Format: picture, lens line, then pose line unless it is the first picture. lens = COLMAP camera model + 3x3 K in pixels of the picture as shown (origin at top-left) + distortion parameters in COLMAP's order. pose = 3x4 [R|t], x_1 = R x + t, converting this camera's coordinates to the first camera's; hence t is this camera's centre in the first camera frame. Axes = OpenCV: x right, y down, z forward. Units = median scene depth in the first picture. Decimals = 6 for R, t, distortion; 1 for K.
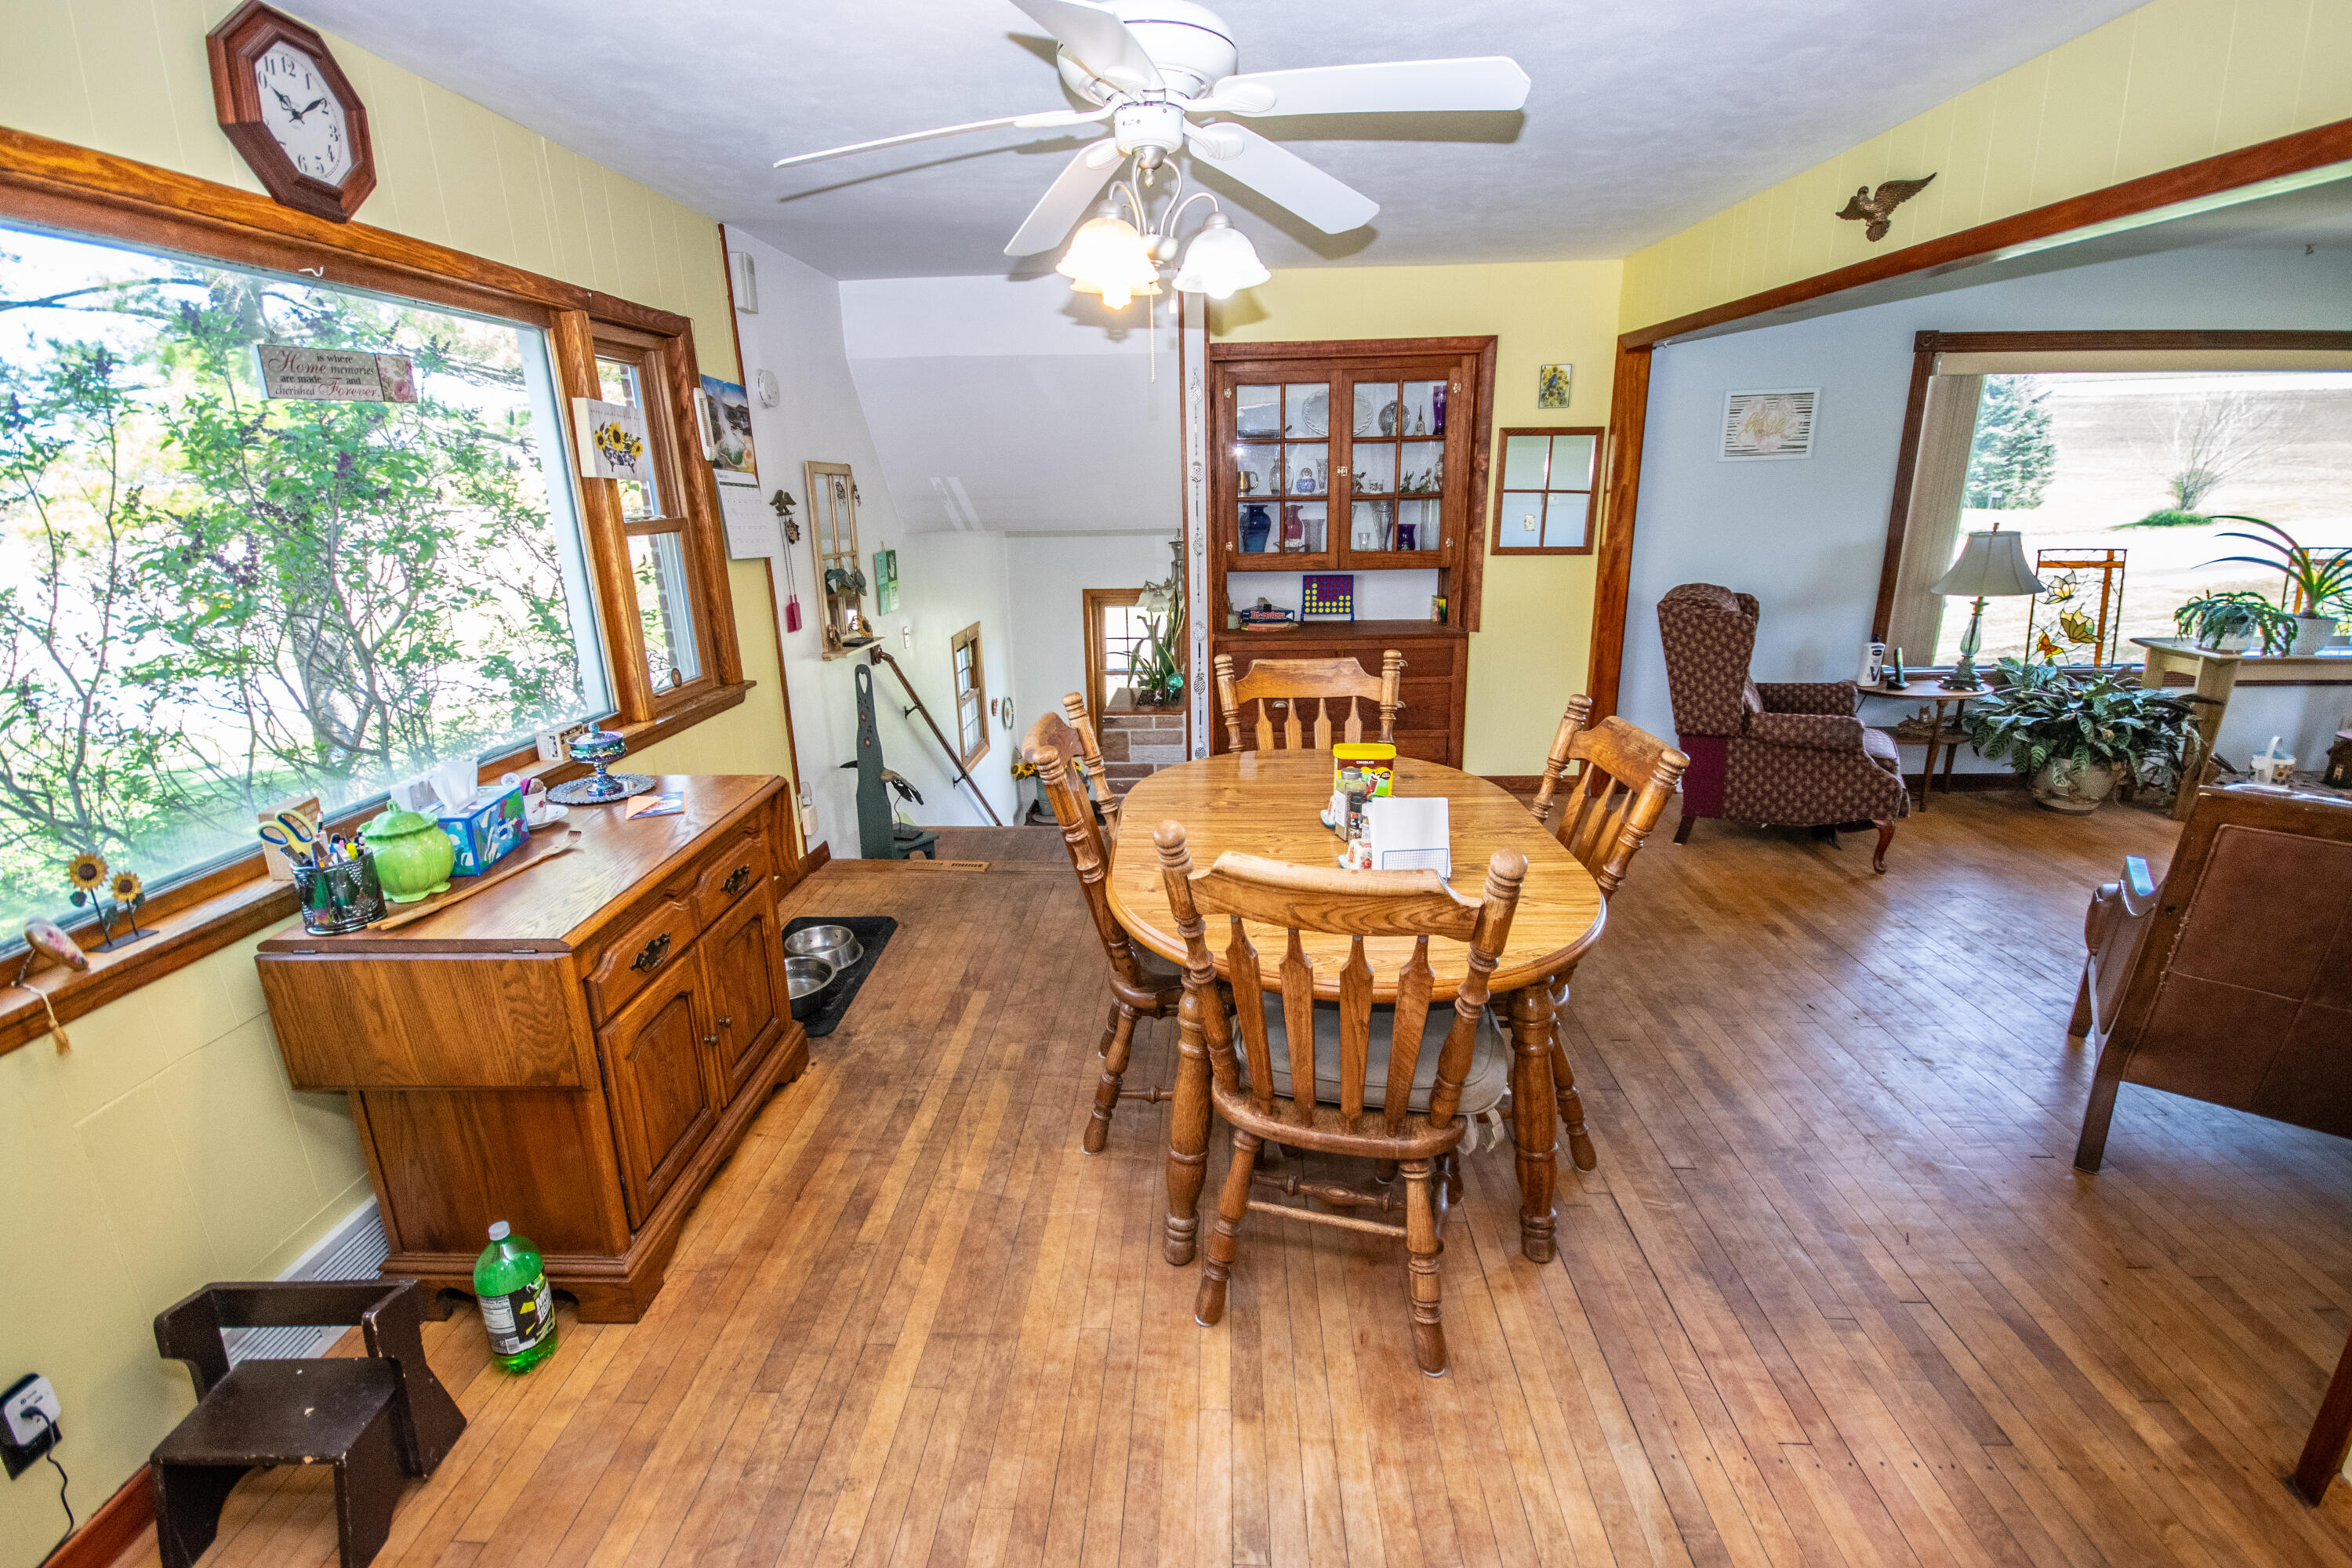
lens RADIAL K [[1031.9, 0, 1193.9], [0, 1031.9, 781.3], [0, 0, 1]] dist [-0.000181, -0.007475]
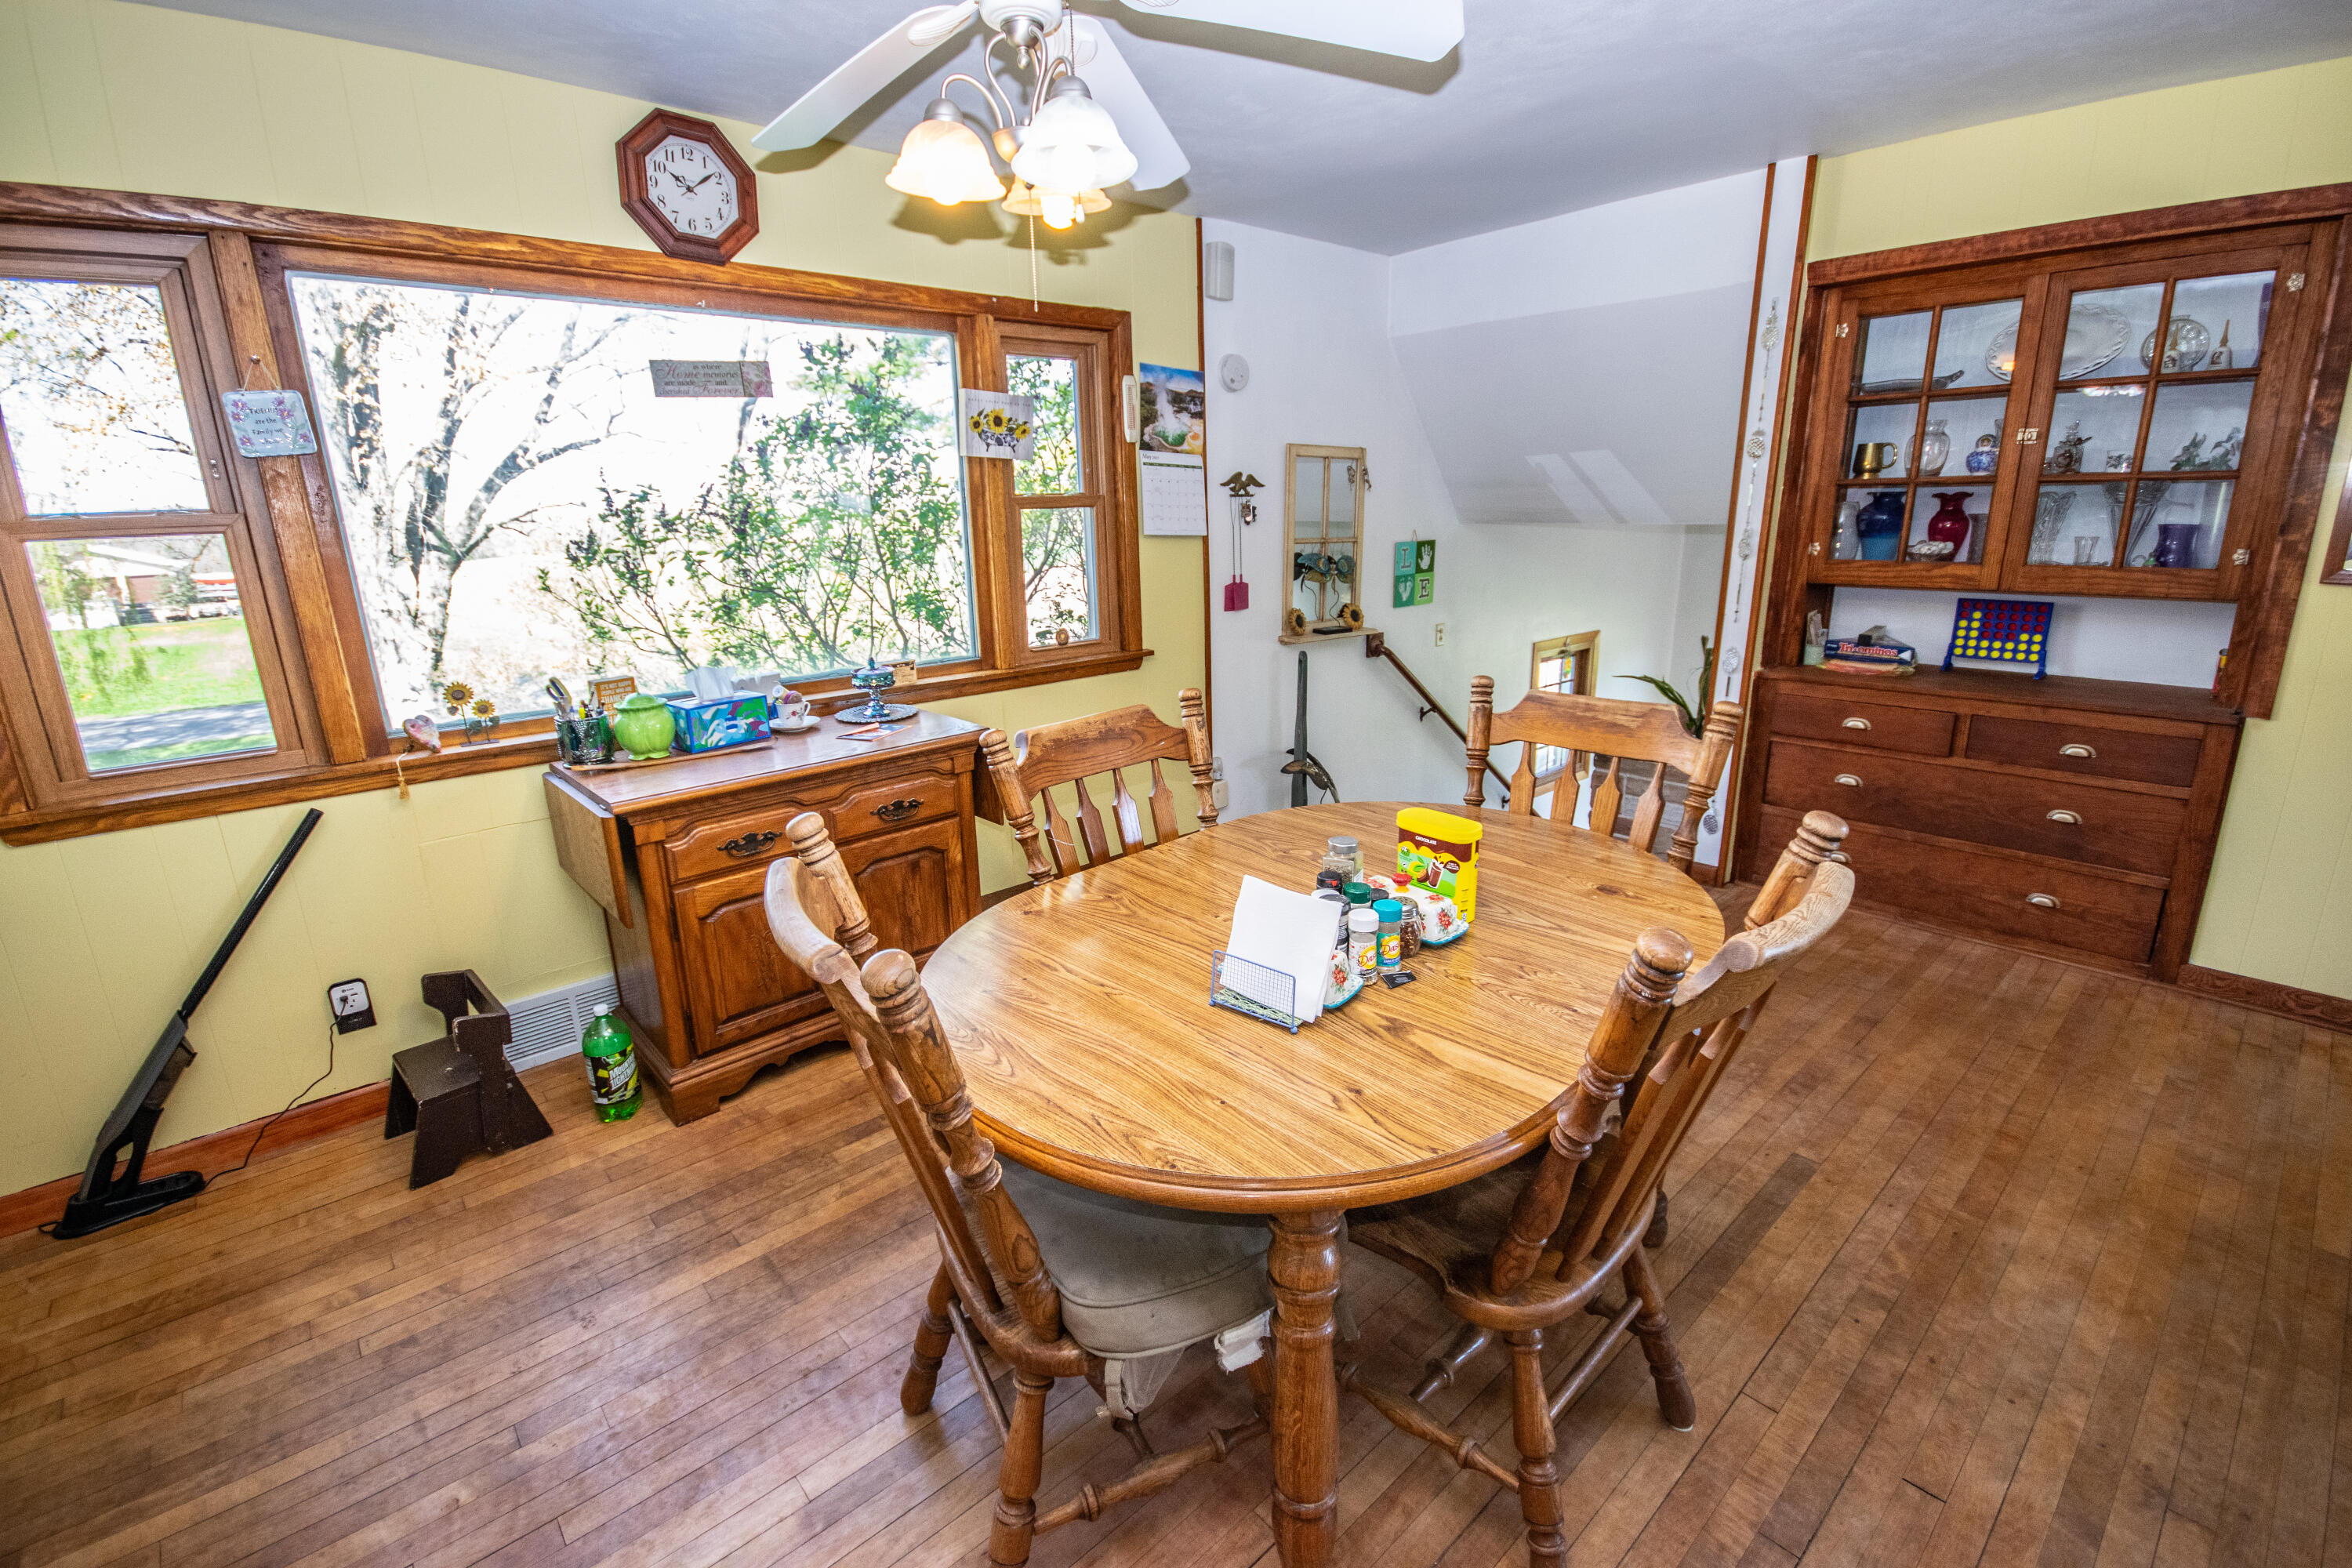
lens RADIAL K [[1031.9, 0, 1172.7], [0, 1031.9, 783.7], [0, 0, 1]] dist [-0.000181, -0.007475]
pose [[0.686973, 0.195710, -0.699833, 0.370694], [-0.196500, 0.977203, 0.080388, -0.055069], [0.699611, 0.082293, 0.709769, 0.279572]]
